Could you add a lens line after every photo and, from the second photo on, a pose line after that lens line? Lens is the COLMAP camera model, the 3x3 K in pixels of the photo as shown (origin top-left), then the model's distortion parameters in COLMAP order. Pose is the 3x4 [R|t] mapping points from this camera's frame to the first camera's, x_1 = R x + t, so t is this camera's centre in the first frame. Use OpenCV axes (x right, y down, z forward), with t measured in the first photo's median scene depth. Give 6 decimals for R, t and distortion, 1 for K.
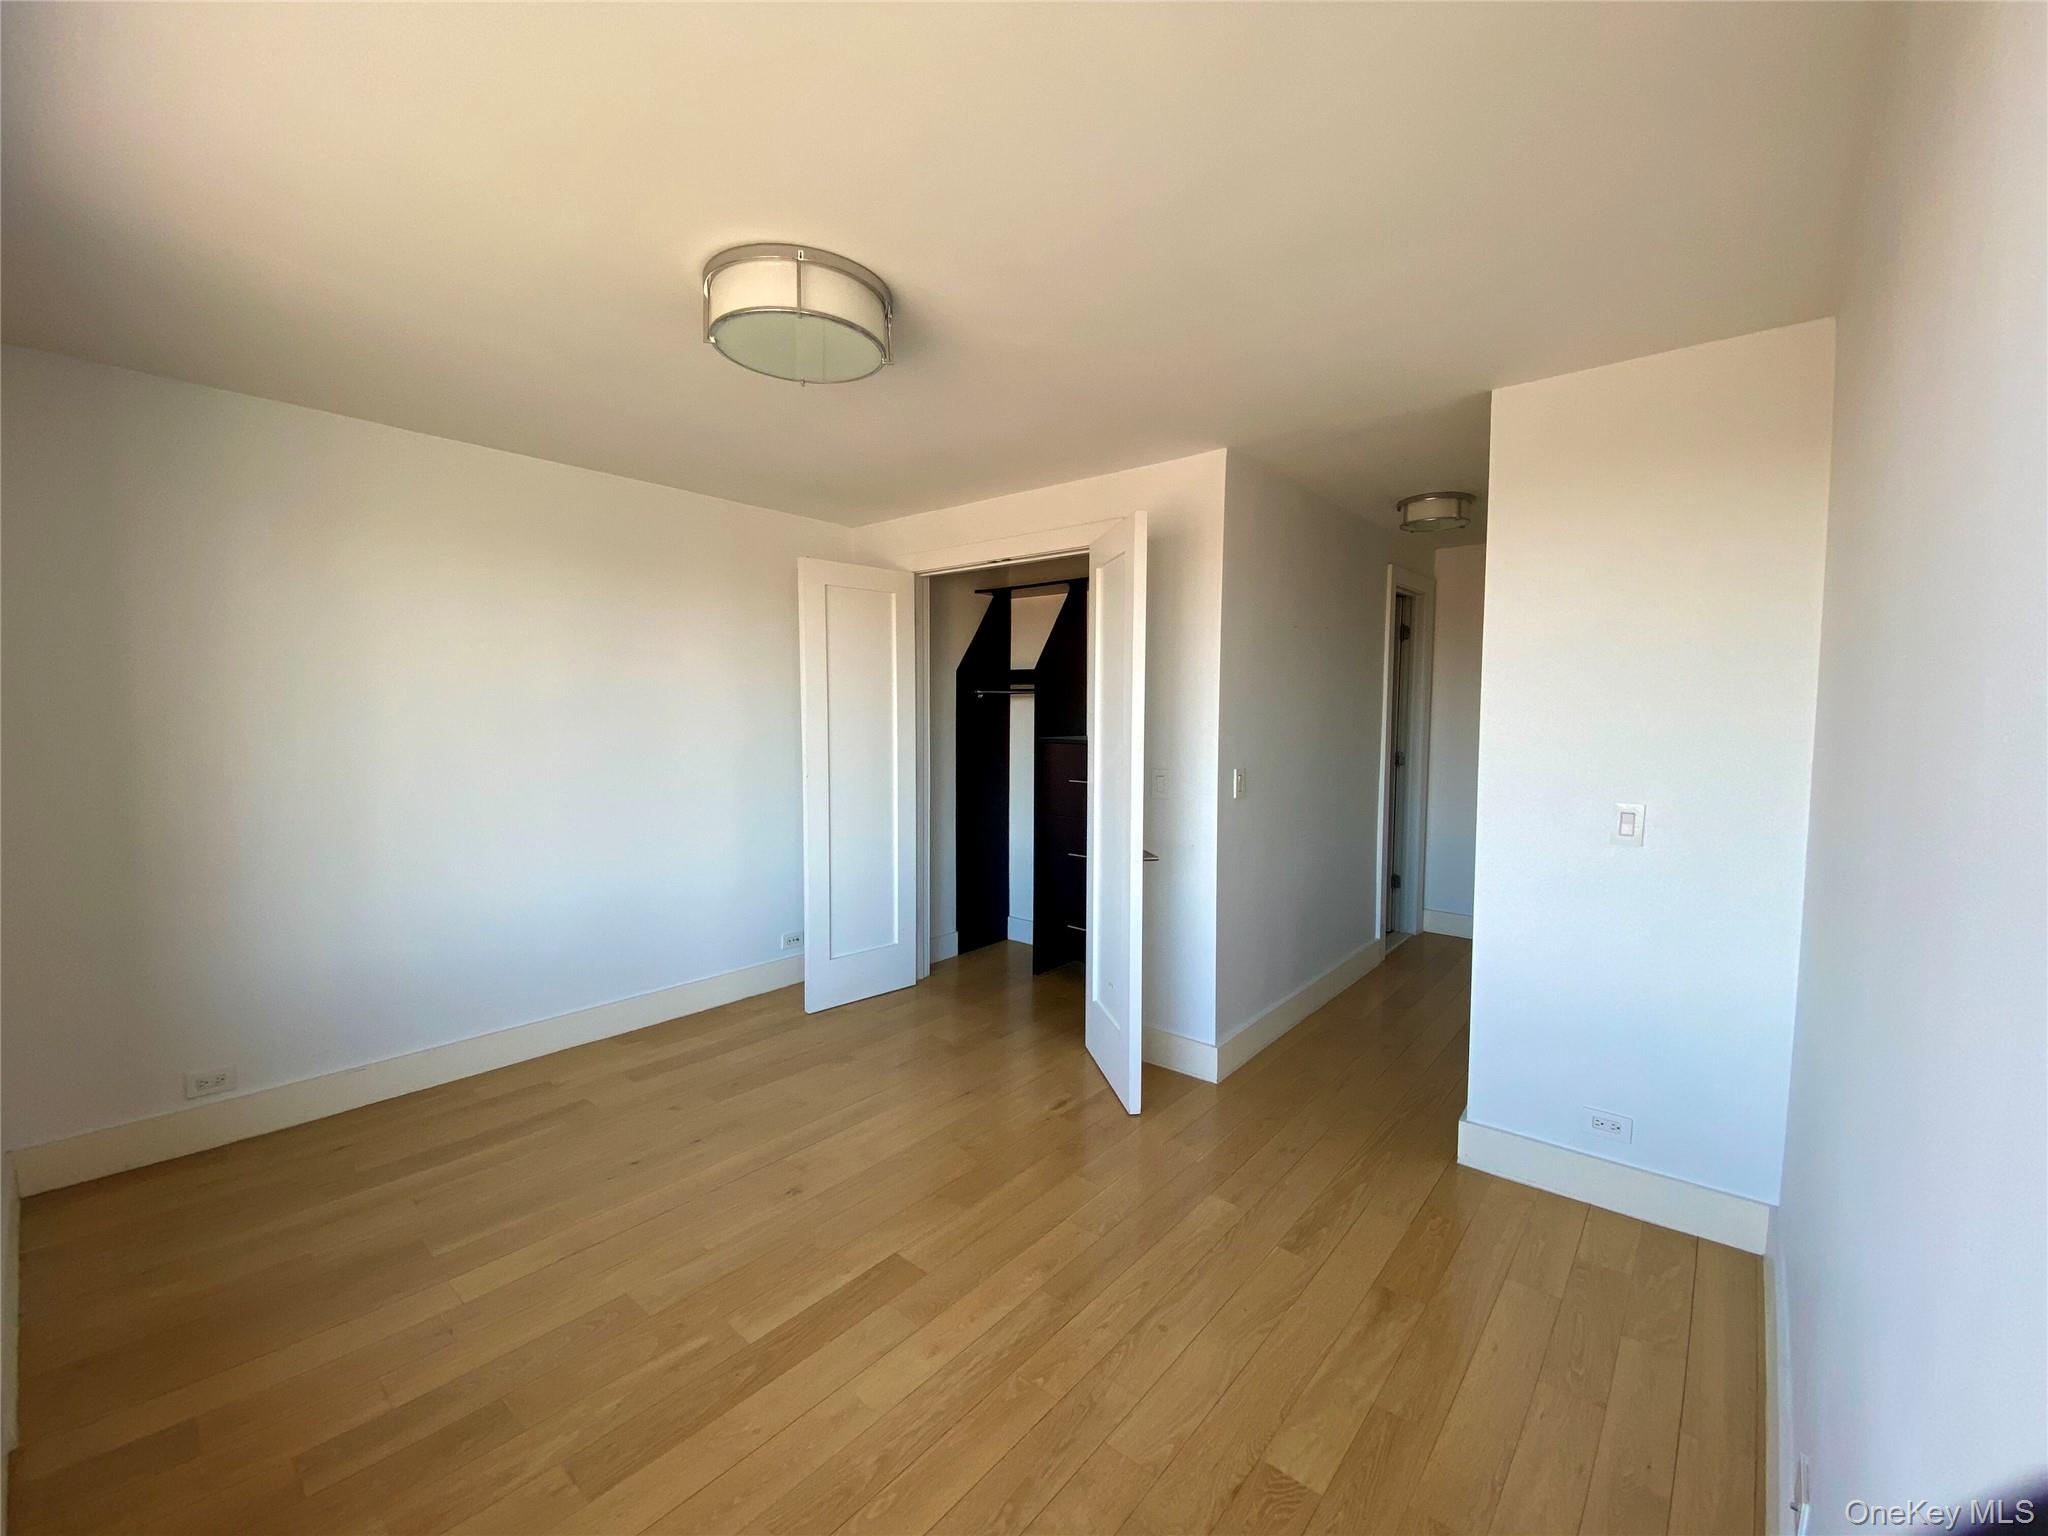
lens RADIAL K [[825.7, 0, 1036.9], [0, 825.7, 766.7], [0, 0, 1]] dist [0.025153, -0.022707]
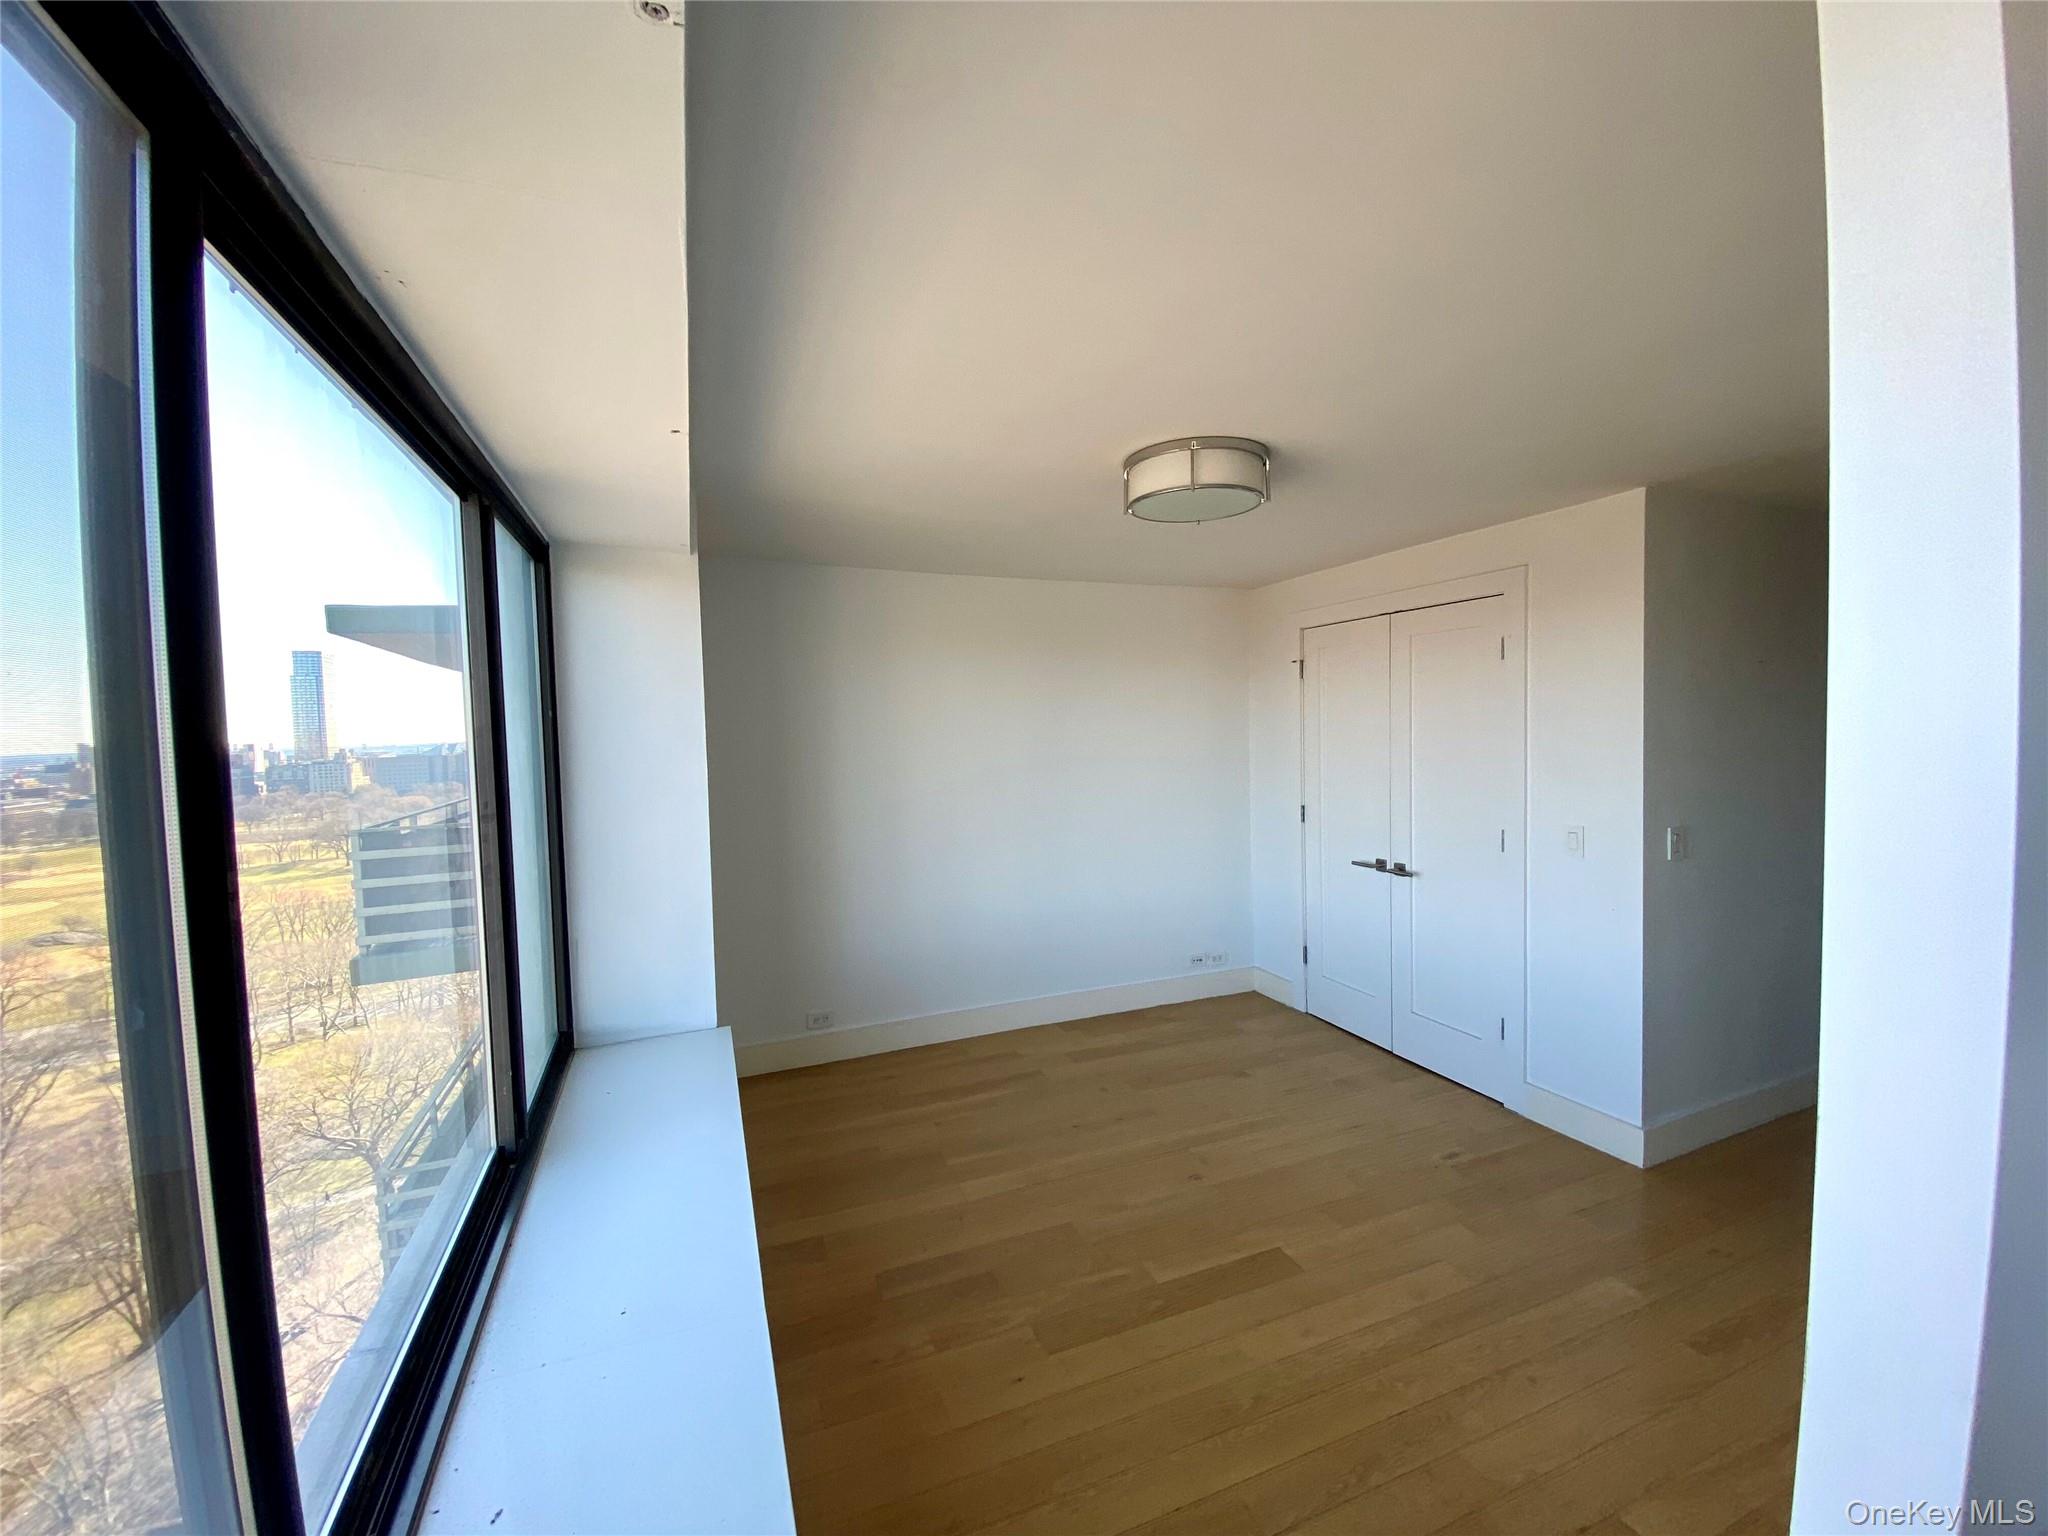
lens RADIAL K [[825.7, 0, 1036.9], [0, 825.7, 766.7], [0, 0, 1]] dist [0.025153, -0.022707]
pose [[0.882261, -0.006036, -0.470722, 0.090277], [-0.001055, 0.999890, -0.014798, -0.078101], [0.470760, 0.013552, 0.882157, -0.213958]]
